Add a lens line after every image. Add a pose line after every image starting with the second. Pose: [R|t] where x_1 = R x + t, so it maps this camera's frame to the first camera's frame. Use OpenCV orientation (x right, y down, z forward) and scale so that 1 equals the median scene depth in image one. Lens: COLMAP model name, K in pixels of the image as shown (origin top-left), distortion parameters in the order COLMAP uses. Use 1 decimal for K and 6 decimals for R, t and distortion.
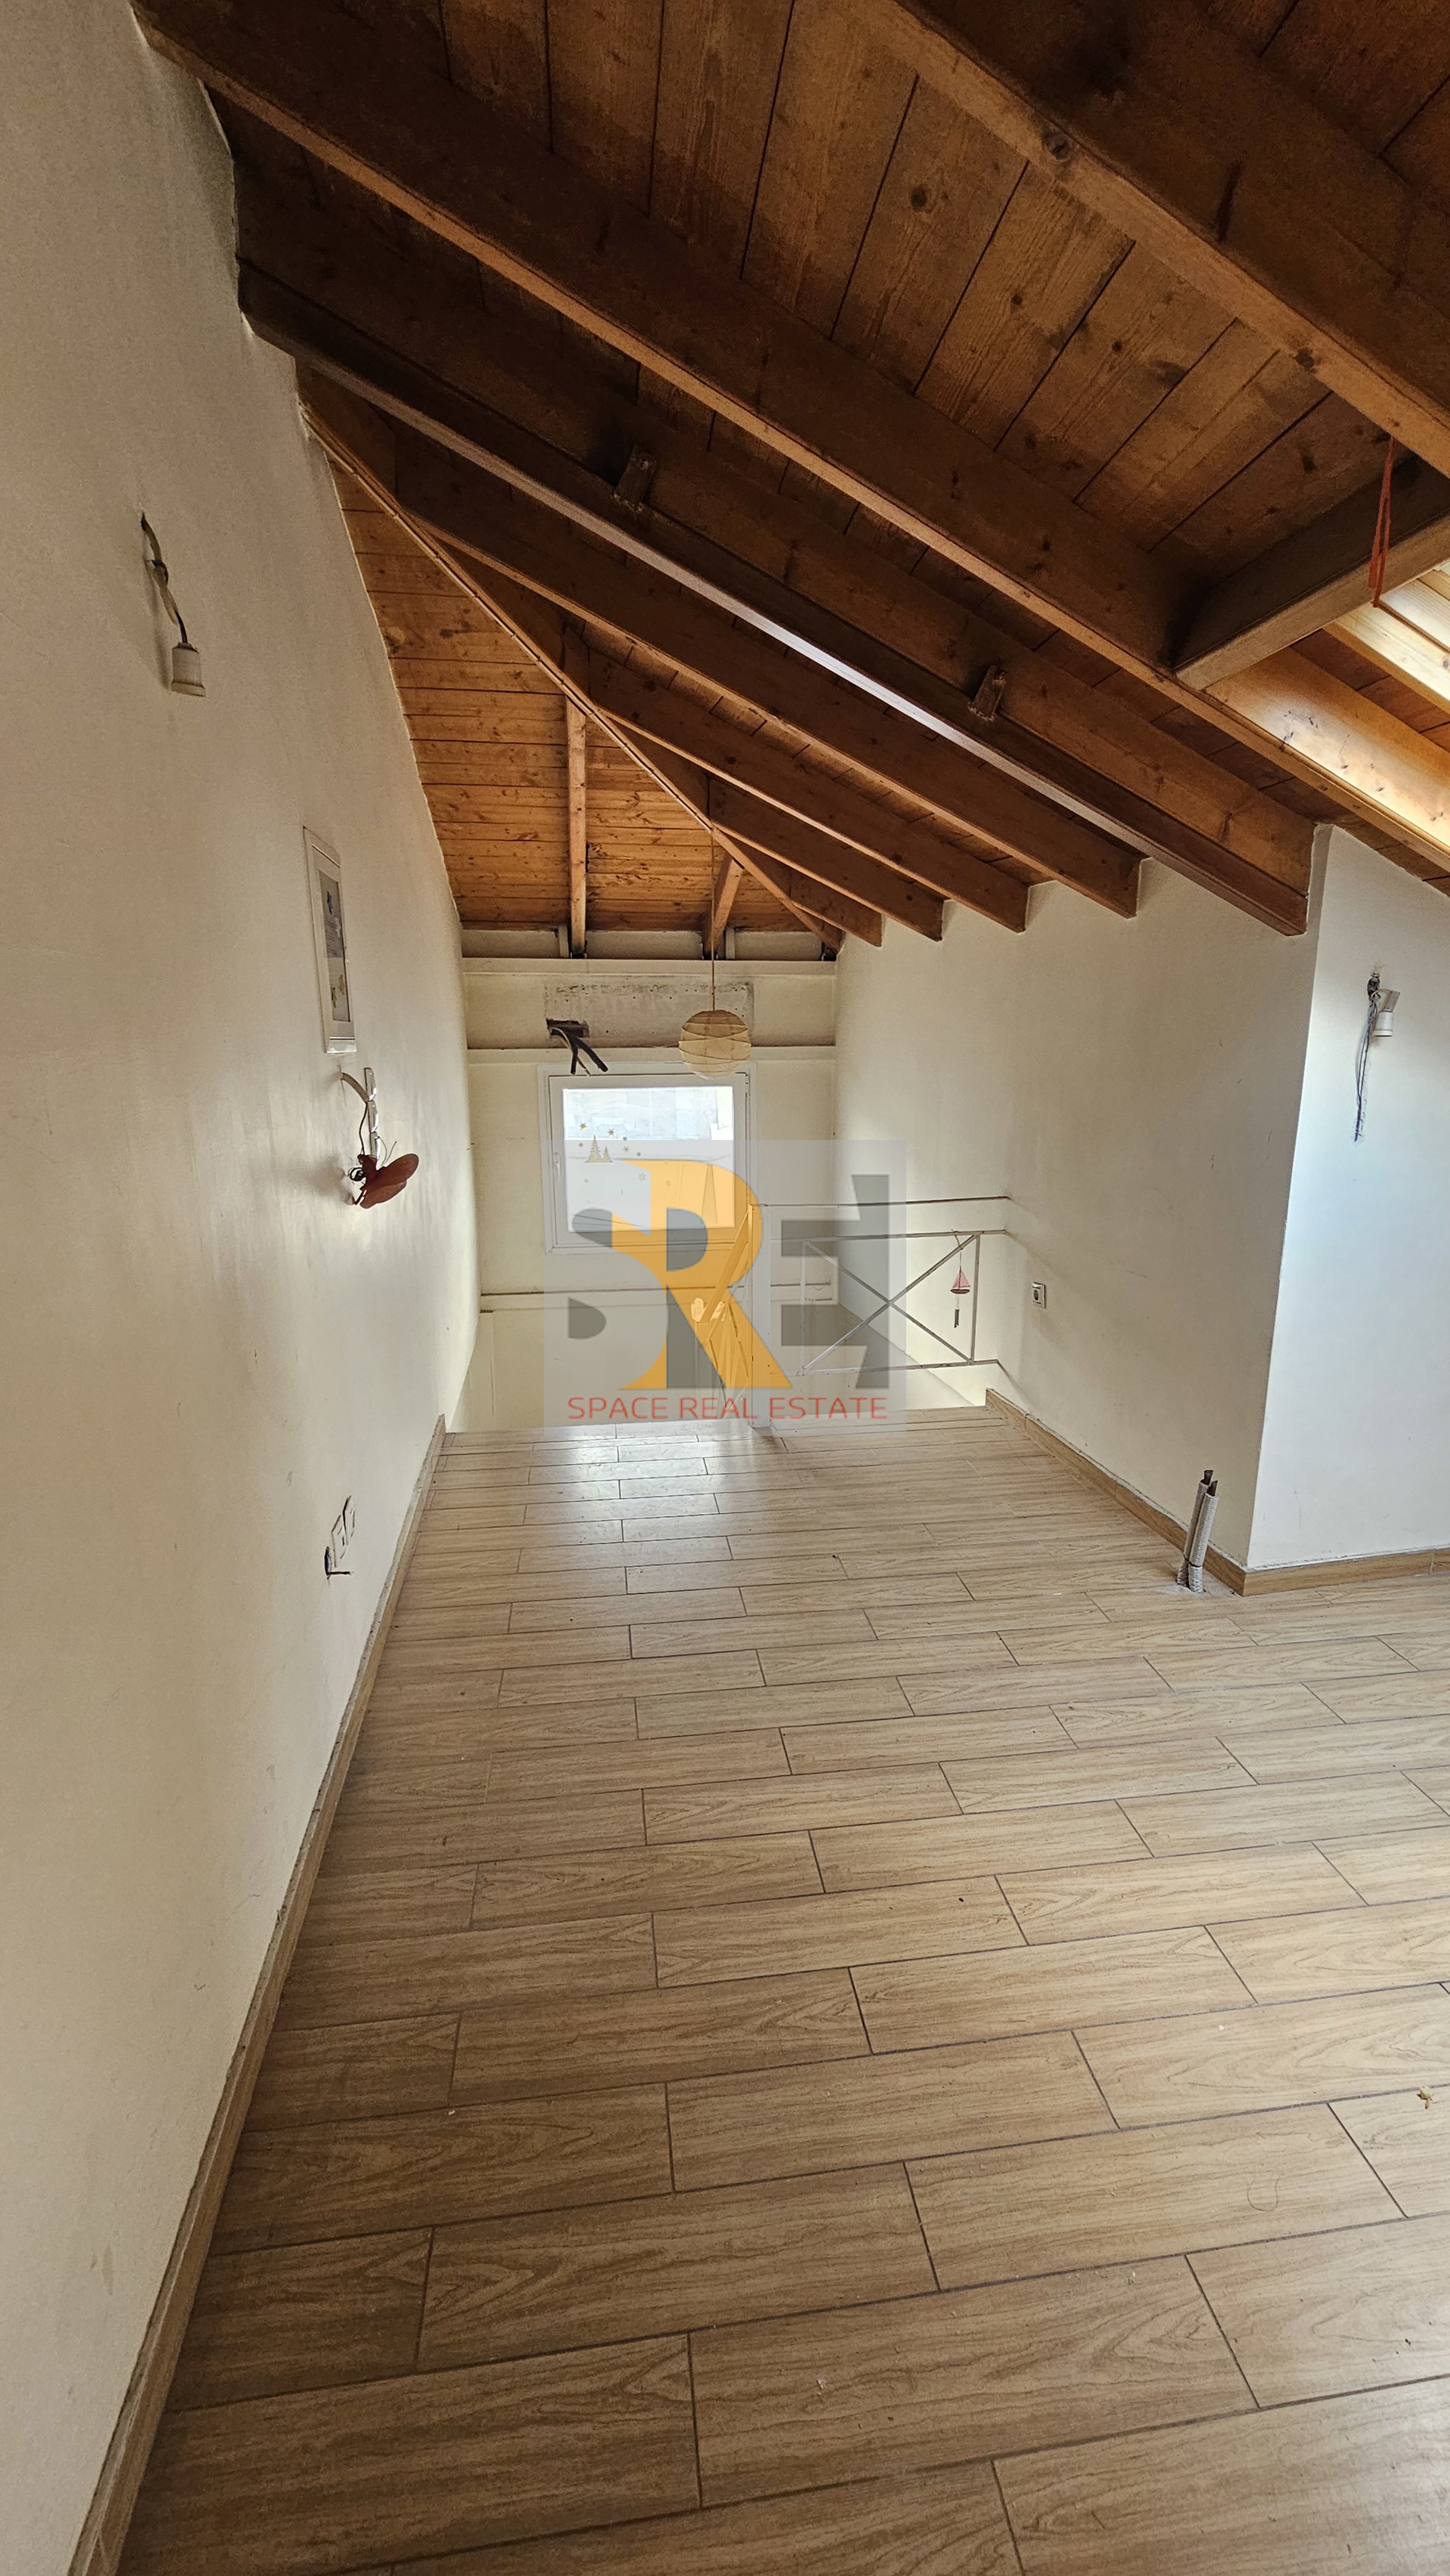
lens RADIAL K [[1056.1, 0, 720.3], [0, 1056.1, 1278.2], [0, 0, 1]] dist [-0.000293, -0.000659]
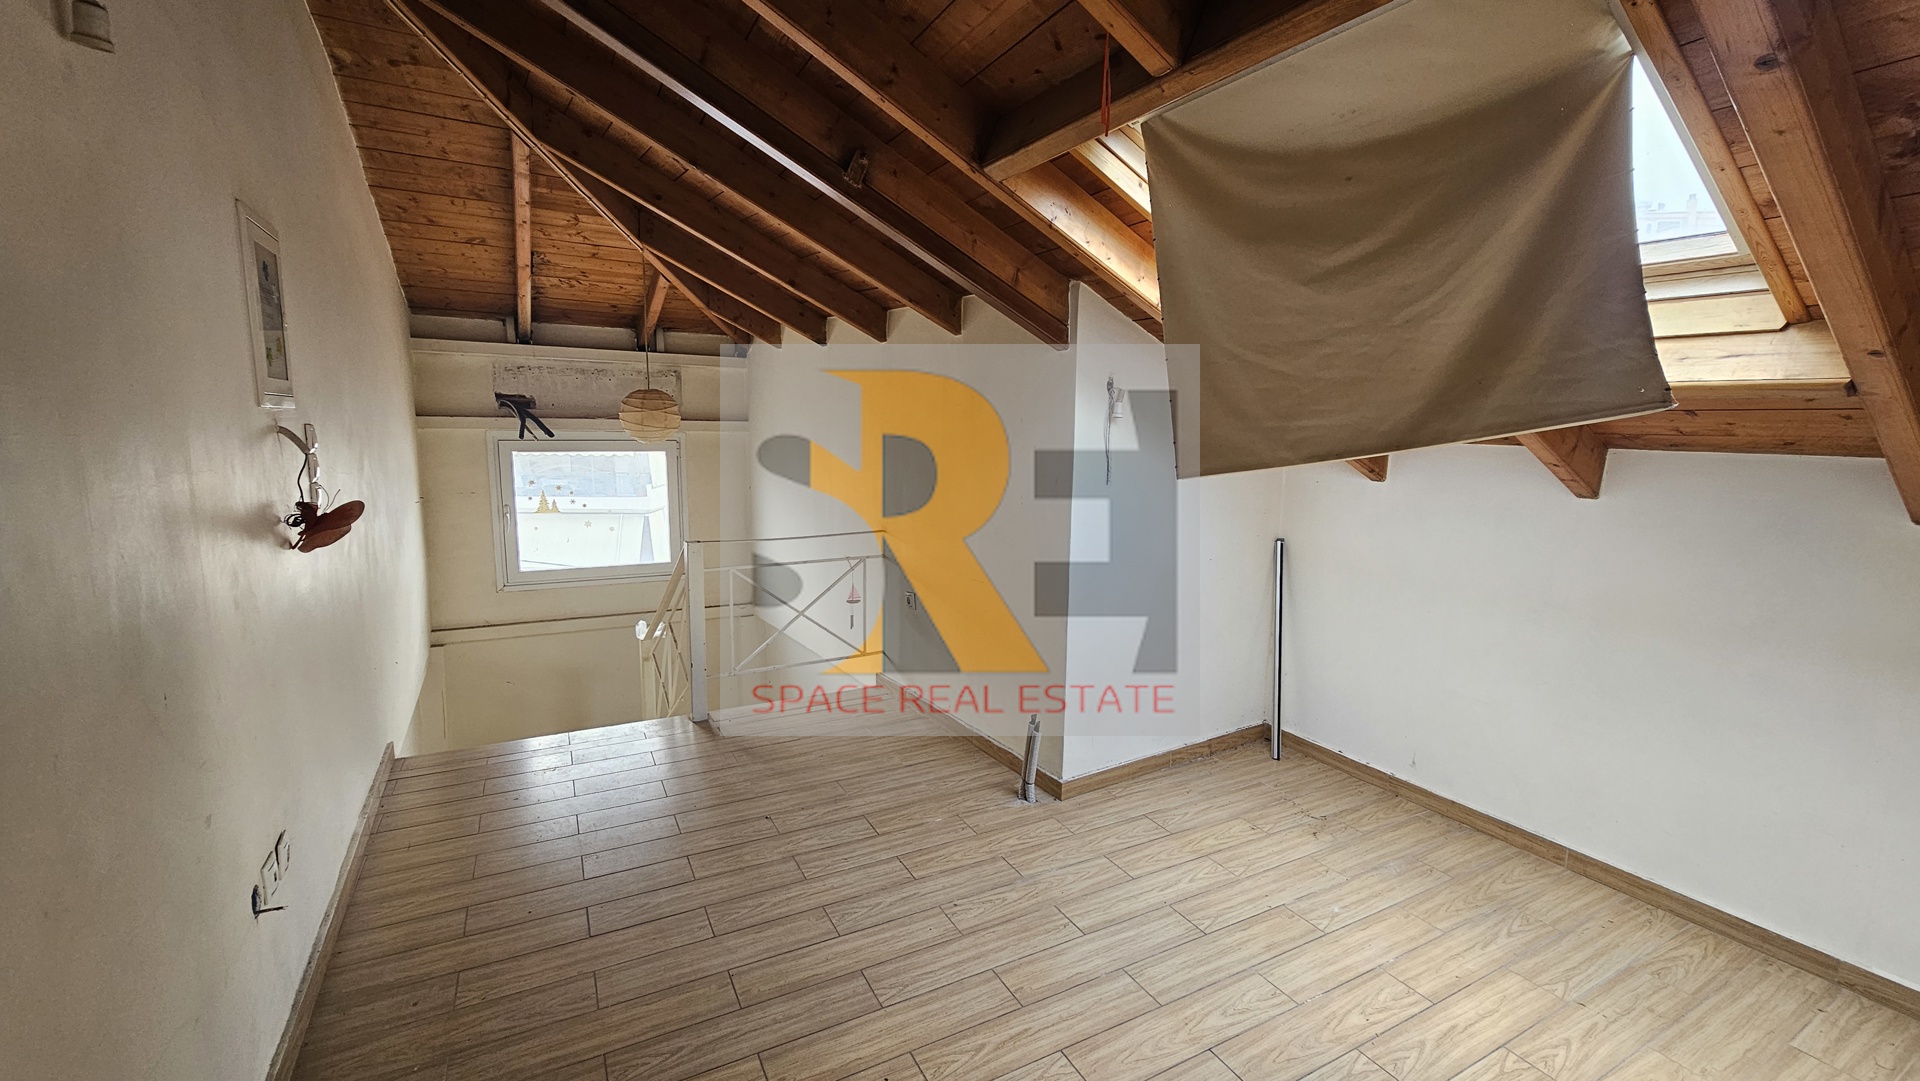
lens RADIAL K [[787.2, 0, 960.1], [0, 787.2, 532.8], [0, 0, 1]] dist [-0.000293, -0.000659]
pose [[0.931869, -0.025146, 0.361921, -0.007435], [0.055549, 0.995721, -0.073845, 0.010300], [-0.358516, 0.088919, 0.929279, 0.026655]]
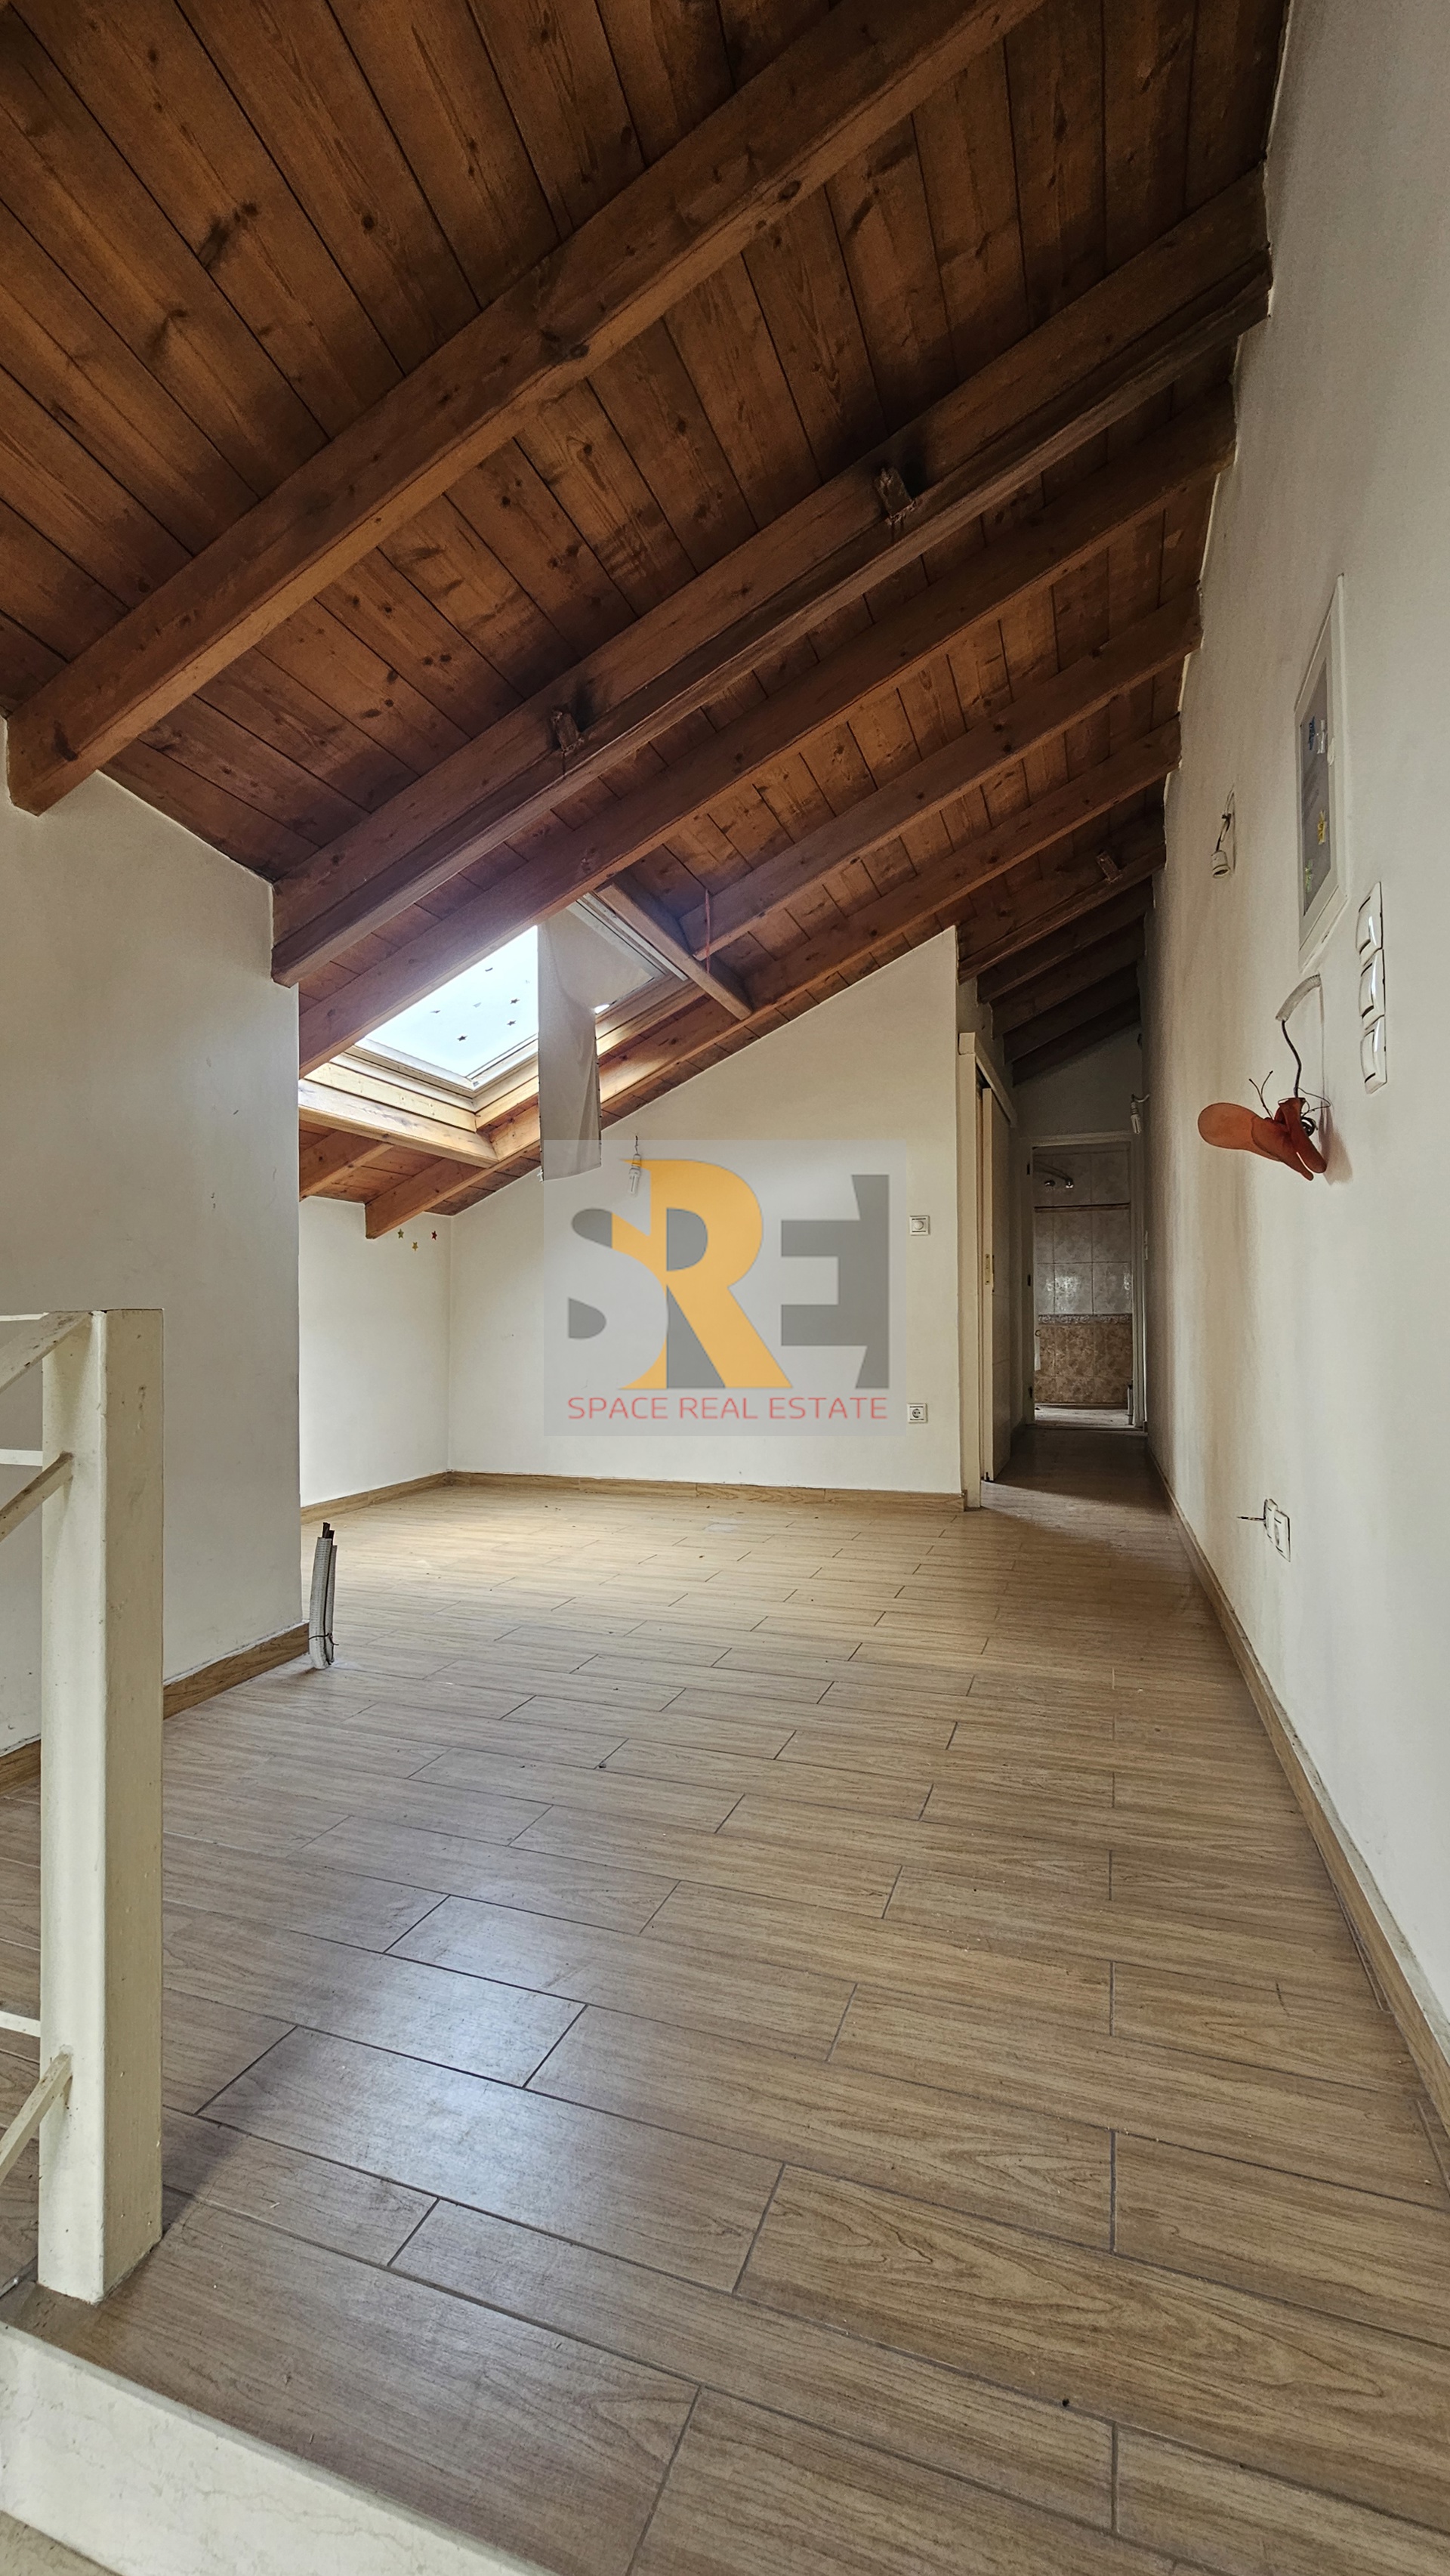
lens RADIAL K [[1056.1, 0, 722.7], [0, 1056.1, 1294.9], [0, 0, 1]] dist [-0.000293, -0.000659]
pose [[-0.888665, 0.021377, 0.458059, -0.264939], [0.114108, 0.977801, 0.175743, -0.130042], [-0.444134, 0.208445, -0.871376, 1.479366]]
